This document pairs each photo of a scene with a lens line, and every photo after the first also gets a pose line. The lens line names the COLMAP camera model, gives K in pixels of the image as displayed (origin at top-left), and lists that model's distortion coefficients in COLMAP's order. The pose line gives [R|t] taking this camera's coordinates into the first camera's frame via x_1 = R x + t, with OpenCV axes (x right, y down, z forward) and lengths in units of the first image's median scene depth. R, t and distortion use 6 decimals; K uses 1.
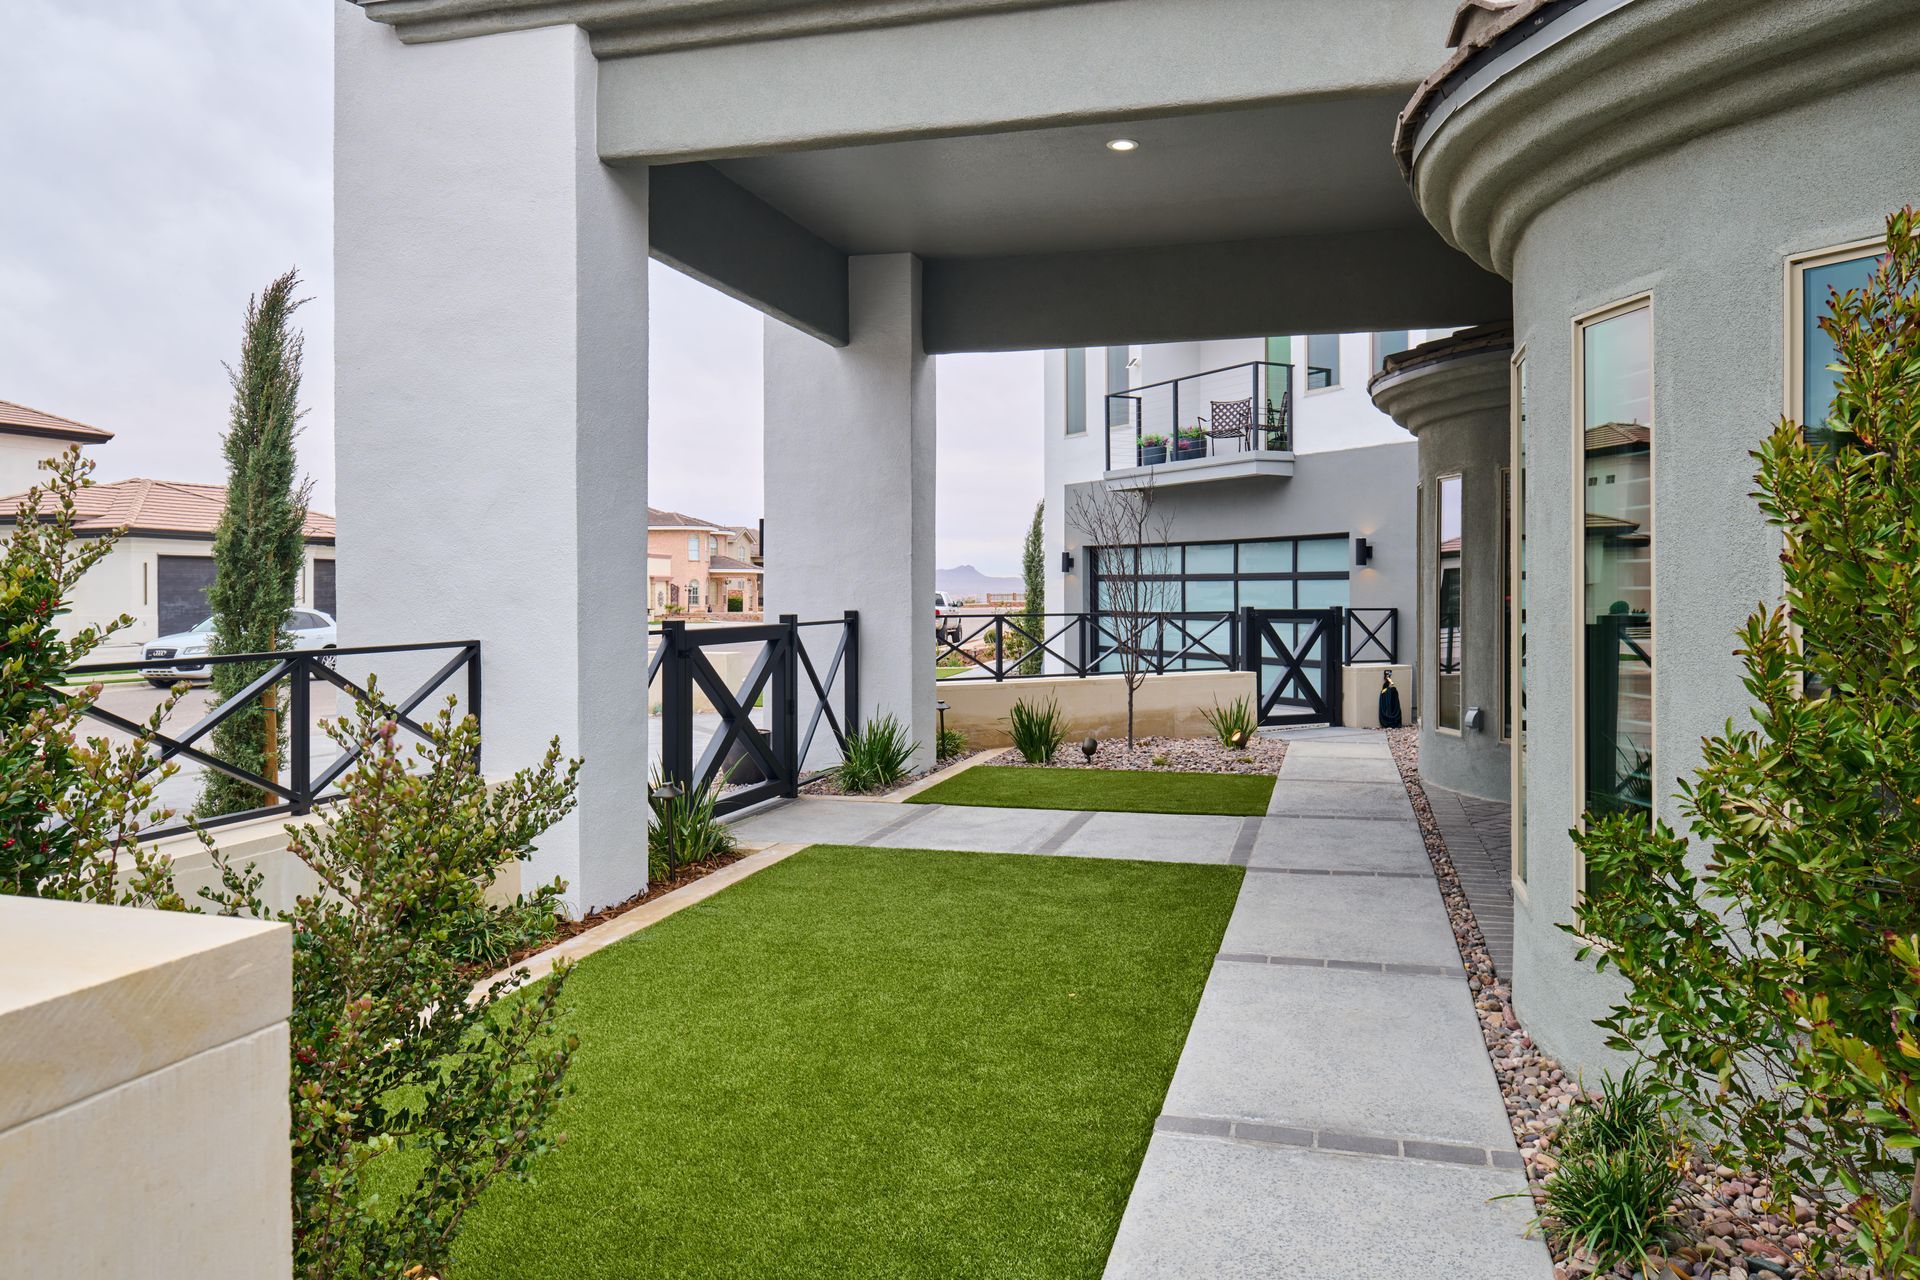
lens RADIAL K [[1314.6, 0, 957.8], [0, 1314.6, 623.2], [0, 0, 1]] dist [-0.004522, -0.015790]
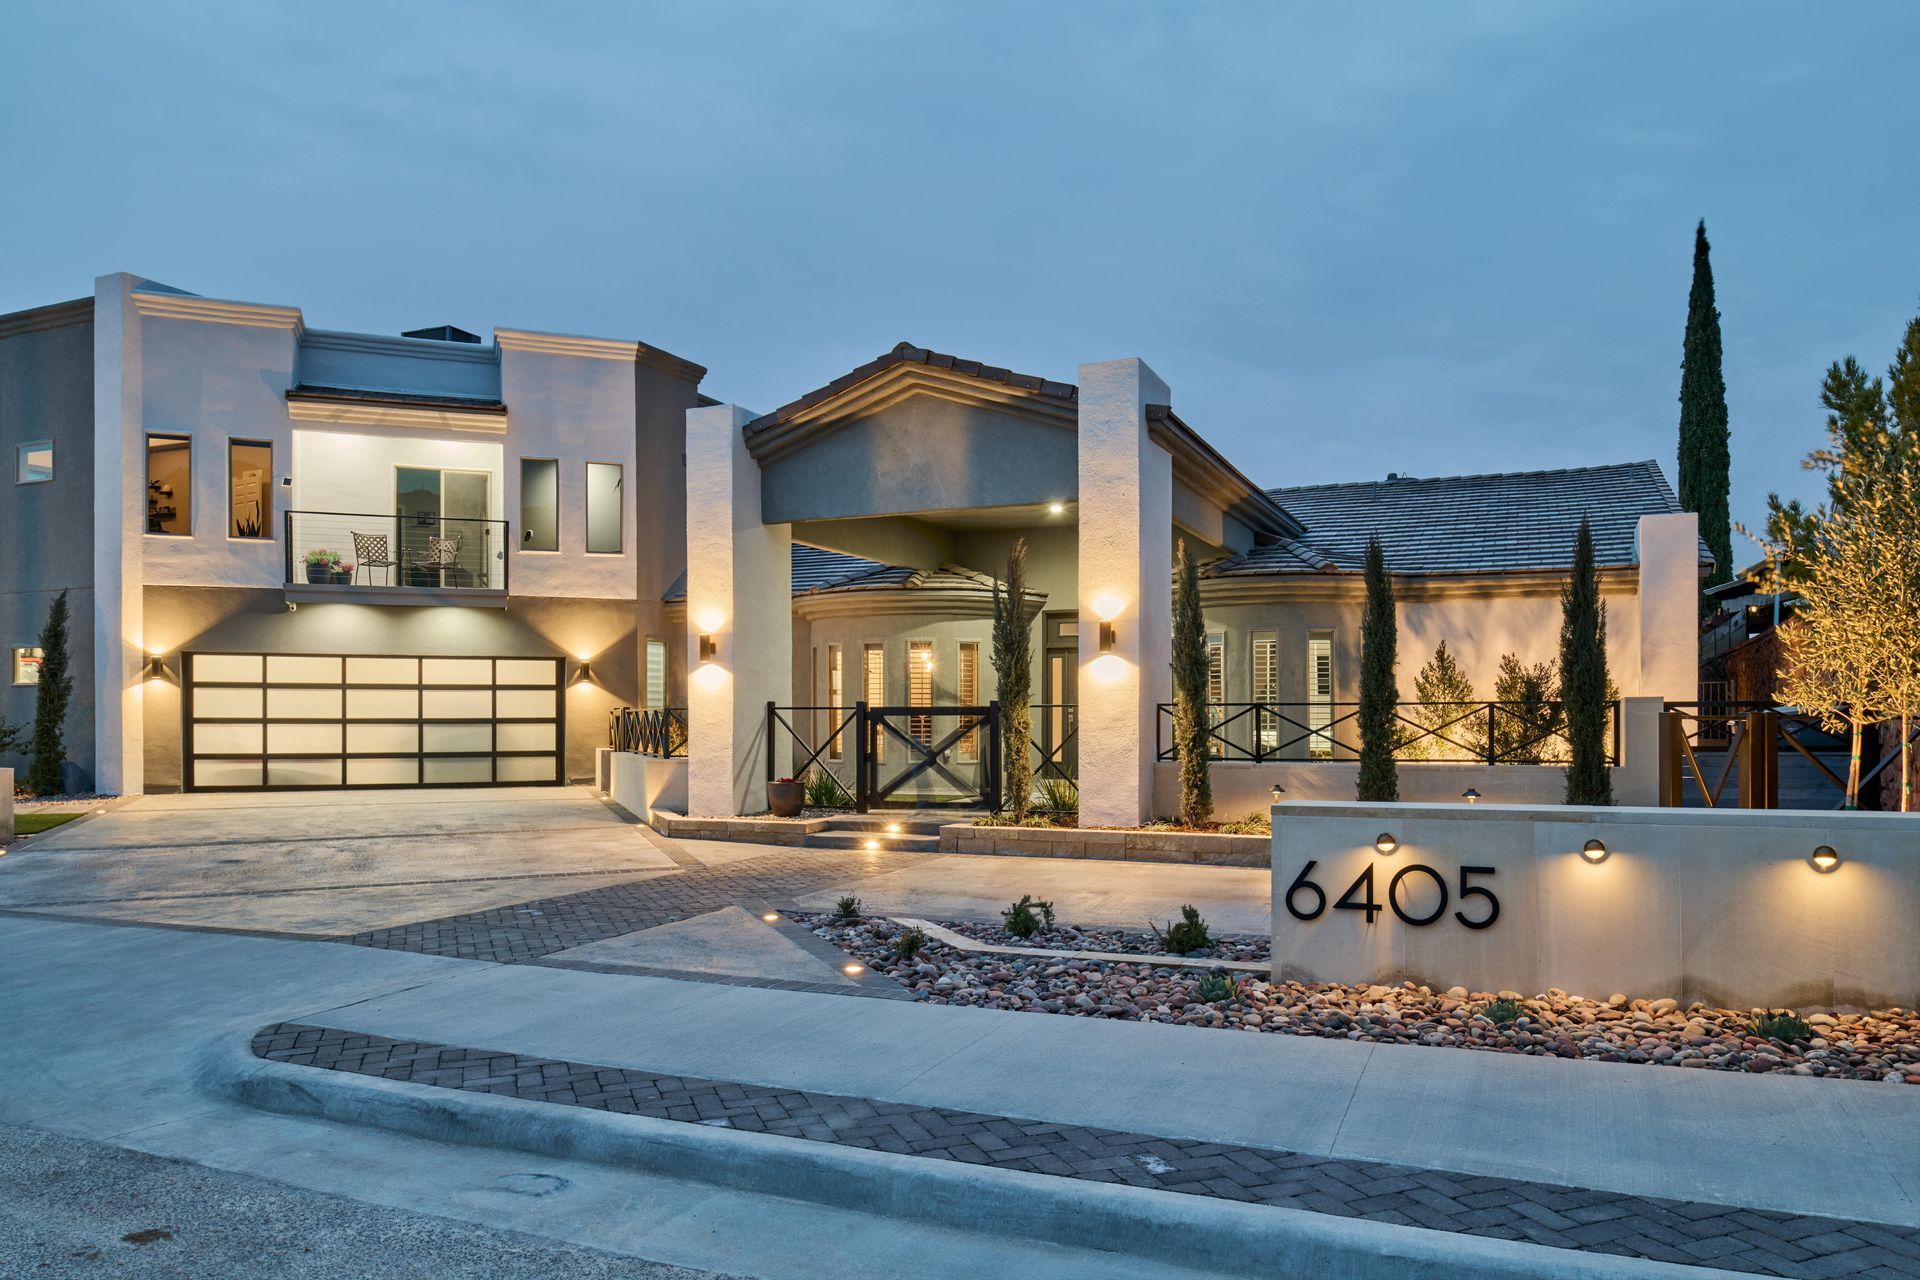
lens RADIAL K [[1314.6, 0, 967.8], [0, 1314.6, 719.7], [0, 0, 1]] dist [-0.004522, -0.015790]
pose [[0.121371, 0.001297, 0.992606, -1.038798], [0.027719, 0.999605, -0.004696, 0.016109], [-0.992220, 0.028084, 0.121287, 0.404929]]
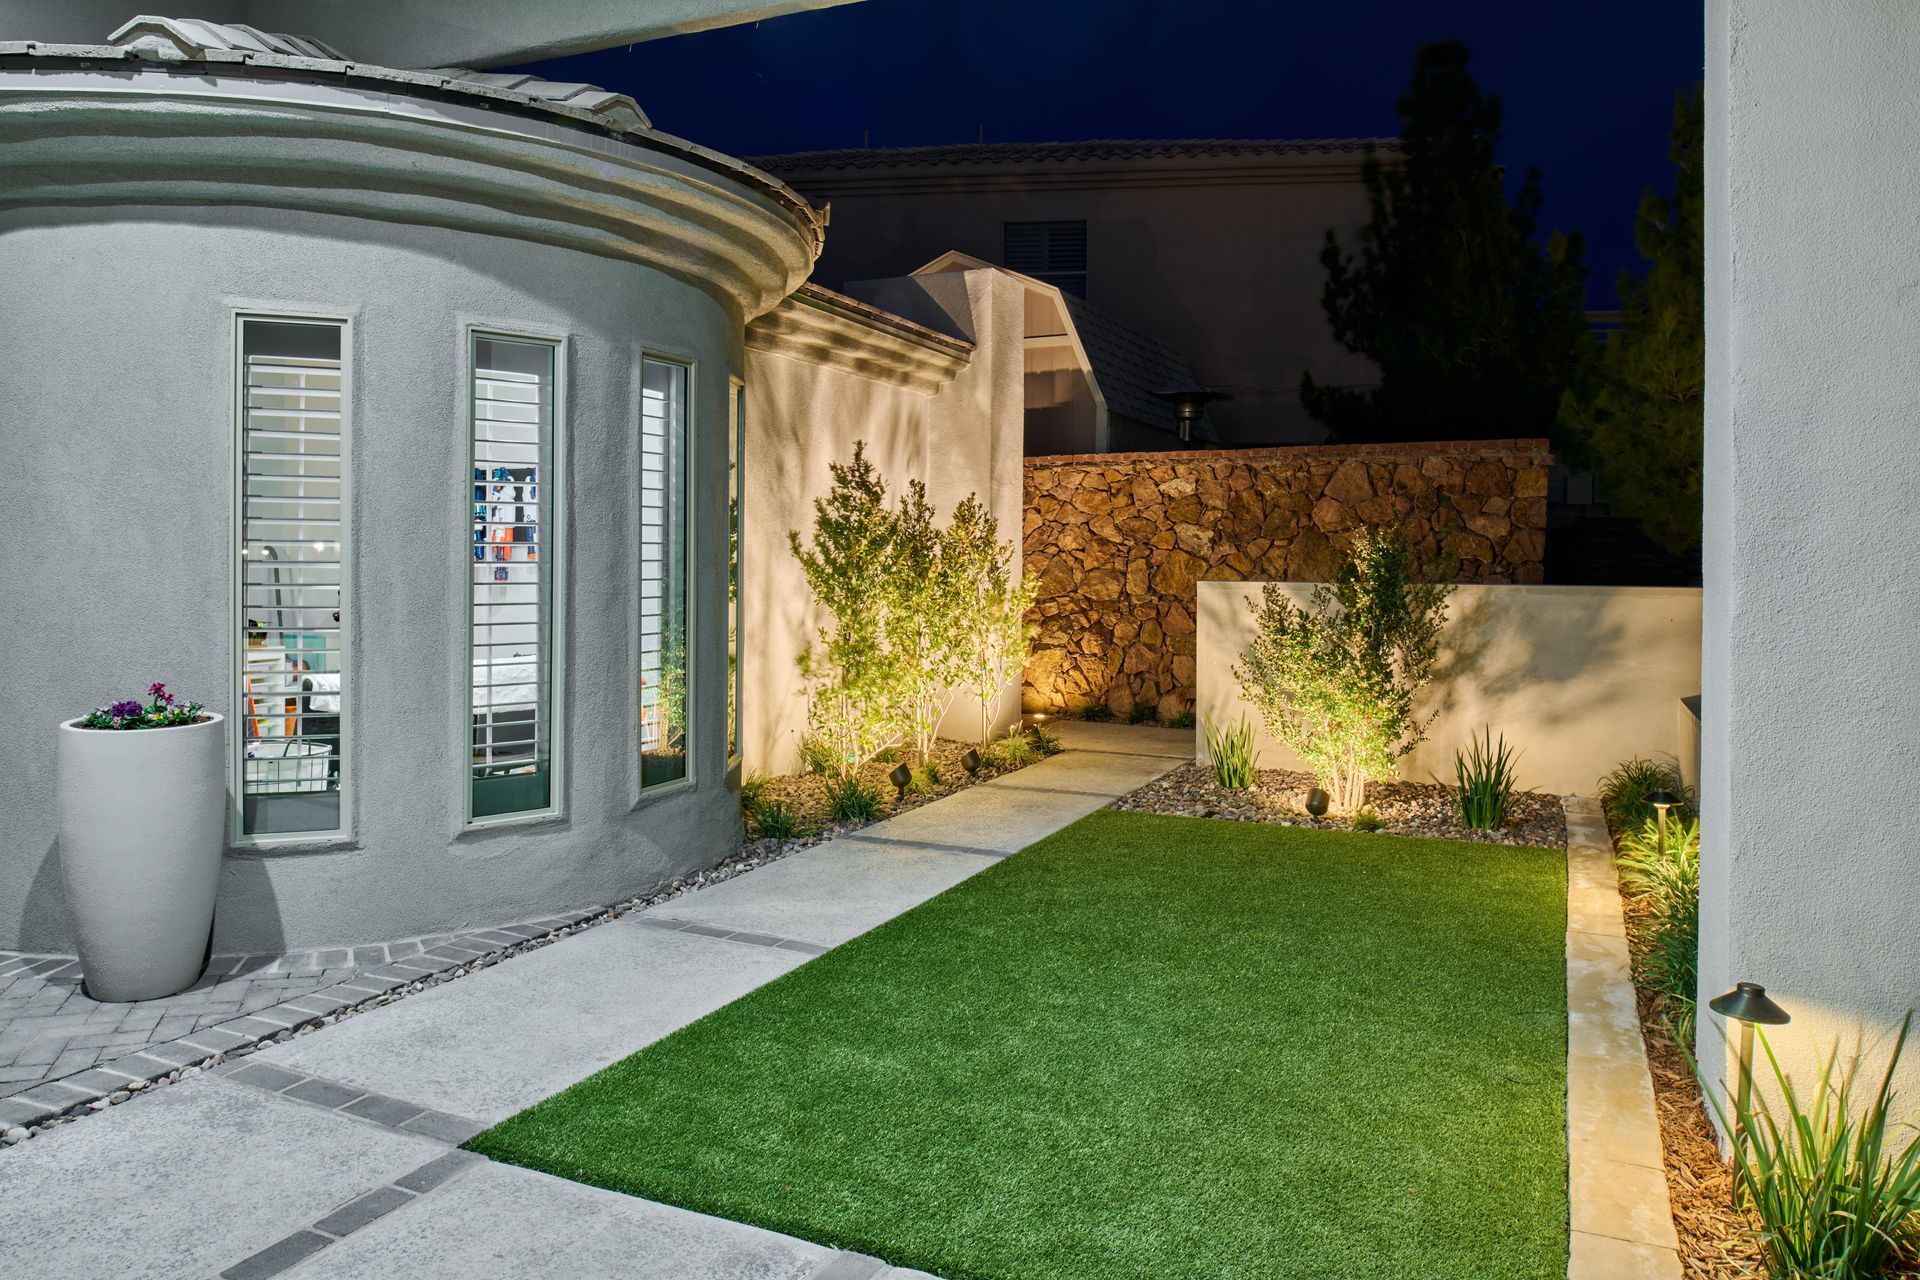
lens RADIAL K [[1314.6, 0, 963.5], [0, 1314.6, 567.5], [0, 0, 1]] dist [-0.004522, -0.015790]
pose [[-0.989504, -0.006957, 0.144337, -0.009887], [-0.001679, 0.999326, 0.036661, -0.015182], [-0.144495, 0.036034, -0.988849, 0.629182]]
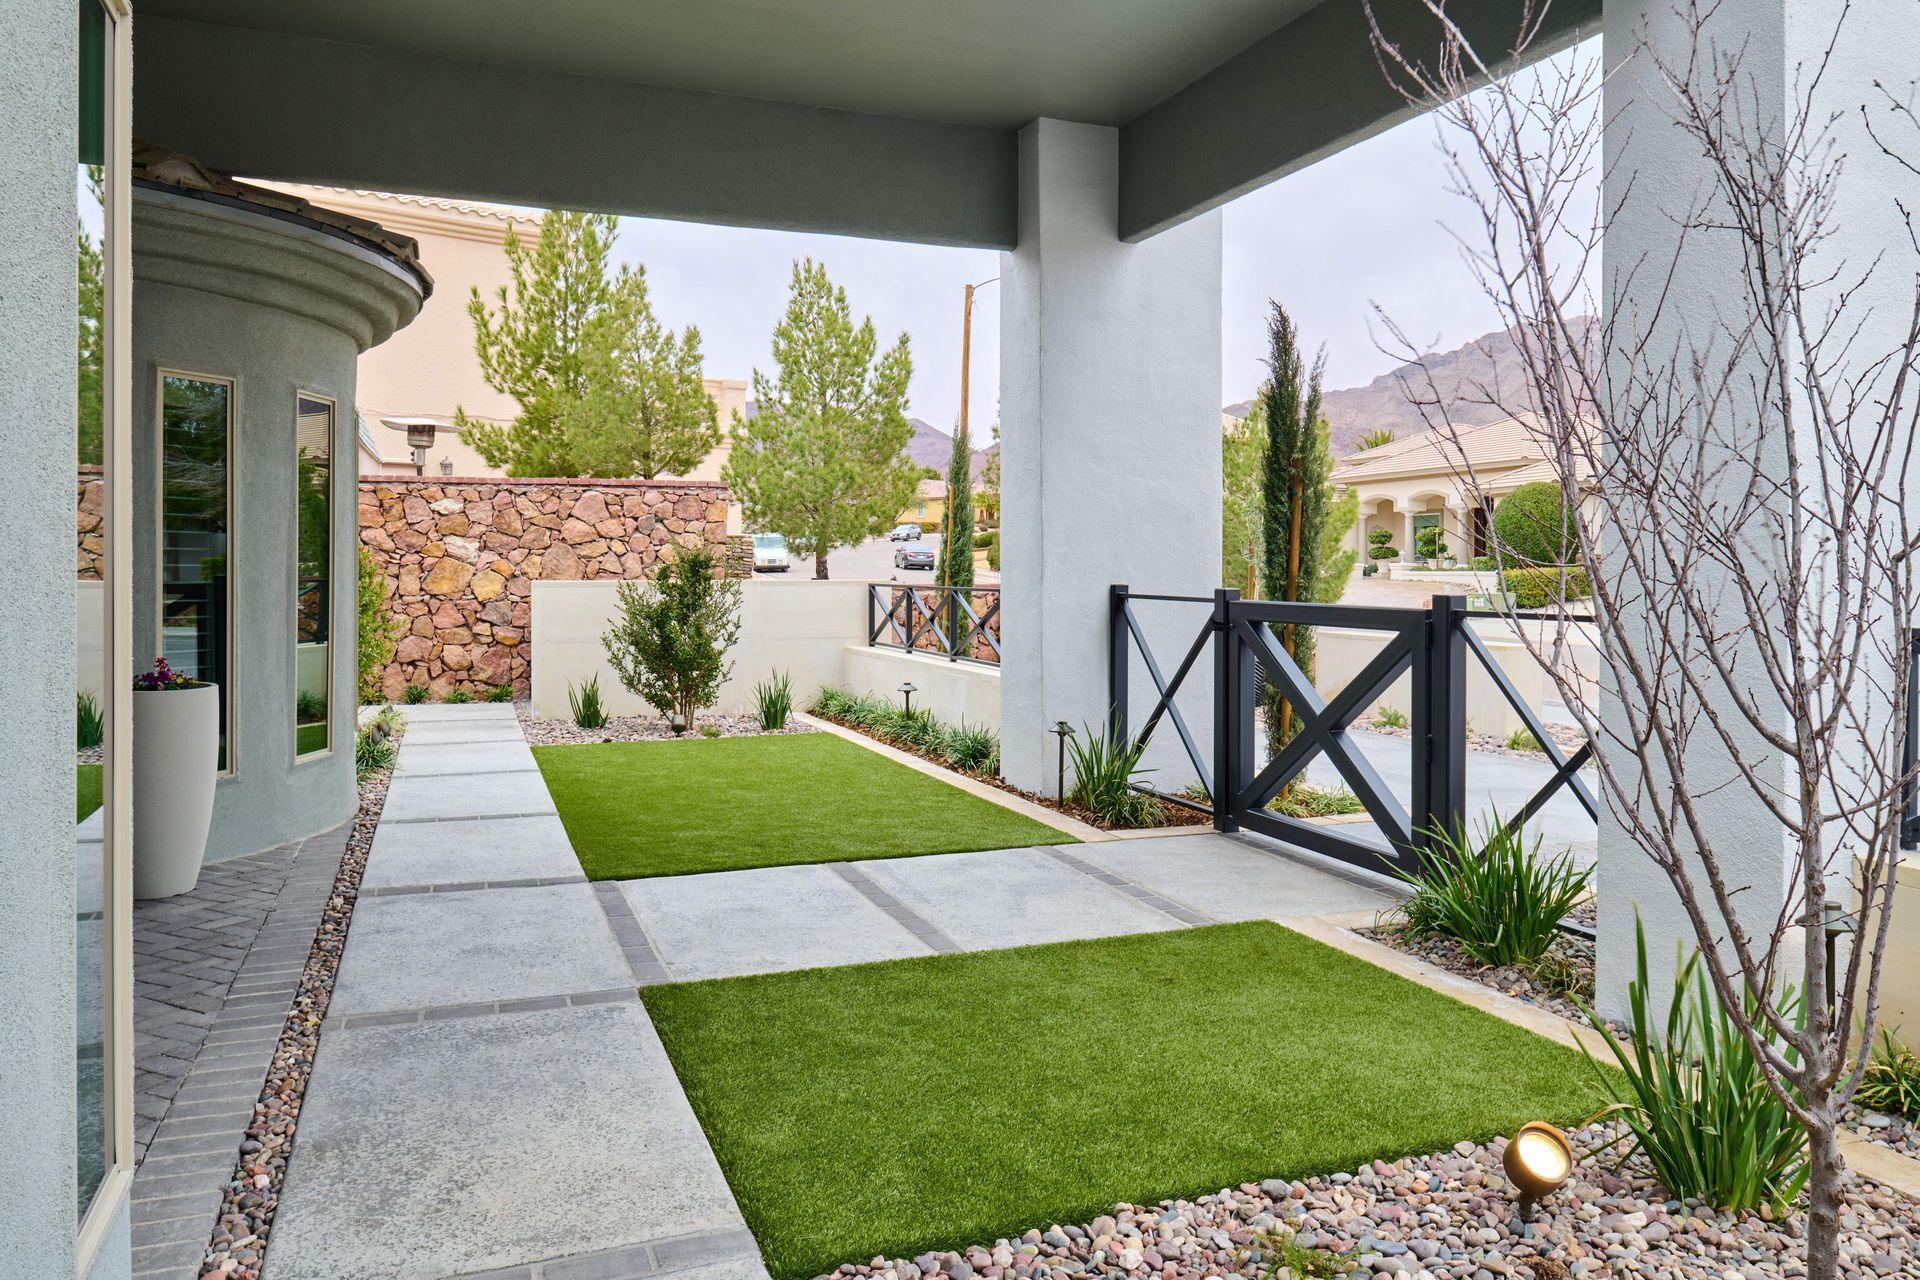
lens RADIAL K [[1314.6, 0, 977.8], [0, 1314.6, 573.5], [0, 0, 1]] dist [-0.004522, -0.015790]
pose [[-0.782960, 0.002709, -0.622066, 0.240002], [-0.016660, 0.999541, 0.025321, -0.016163], [0.621849, 0.030189, -0.782555, 0.798820]]
